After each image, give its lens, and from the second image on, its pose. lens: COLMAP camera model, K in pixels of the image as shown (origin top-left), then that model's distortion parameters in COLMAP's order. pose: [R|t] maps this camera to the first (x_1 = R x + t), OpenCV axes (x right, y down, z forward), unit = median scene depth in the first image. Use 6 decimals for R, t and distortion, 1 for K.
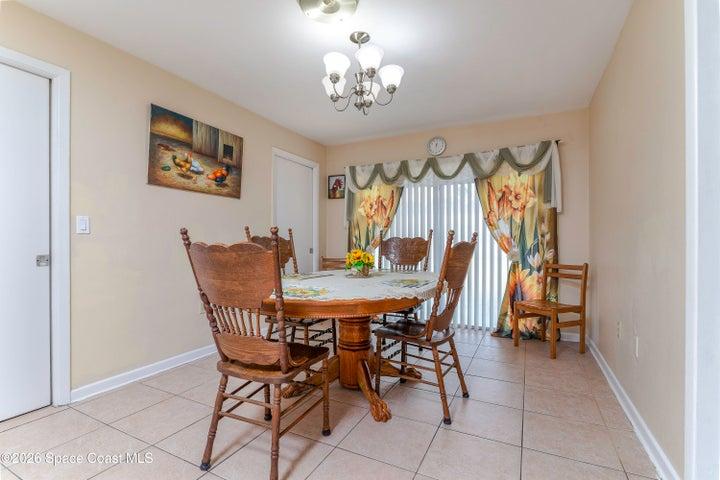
lens RADIAL K [[337.4, 0, 359.4], [0, 337.4, 242.6], [0, 0, 1]] dist [-0.000208, -0.004780]
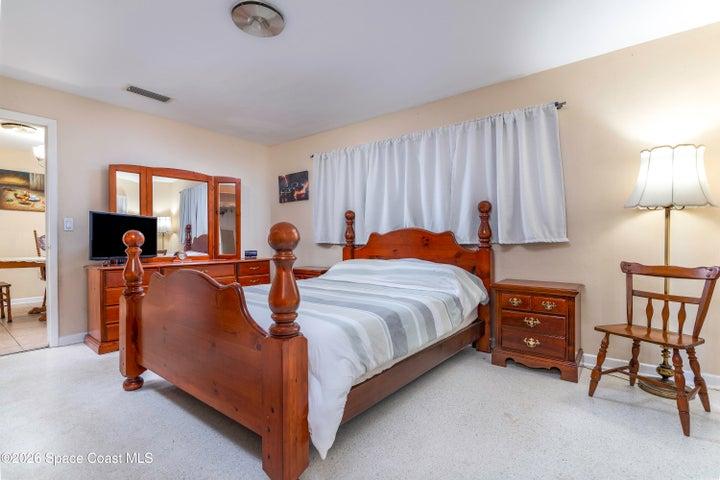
lens RADIAL K [[337.4, 0, 359.4], [0, 337.4, 242.6], [0, 0, 1]] dist [-0.000208, -0.004780]
pose [[0.977863, 0.000027, -0.209244, 1.341108], [0.000910, 0.999990, 0.004384, 0.012479], [0.209242, -0.004477, 0.977854, -0.351278]]
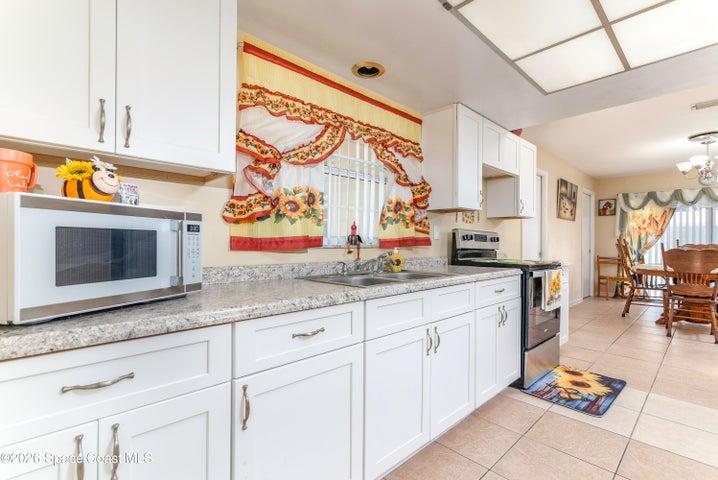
lens RADIAL K [[330.8, 0, 357.0], [0, 330.8, 242.7], [0, 0, 1]] dist [-0.000347, -0.000008]
pose [[0.938032, 0.005780, -0.346501, -0.763992], [-0.005587, 0.999983, 0.001556, -0.014456], [0.346504, 0.000476, 0.938048, -0.919544]]
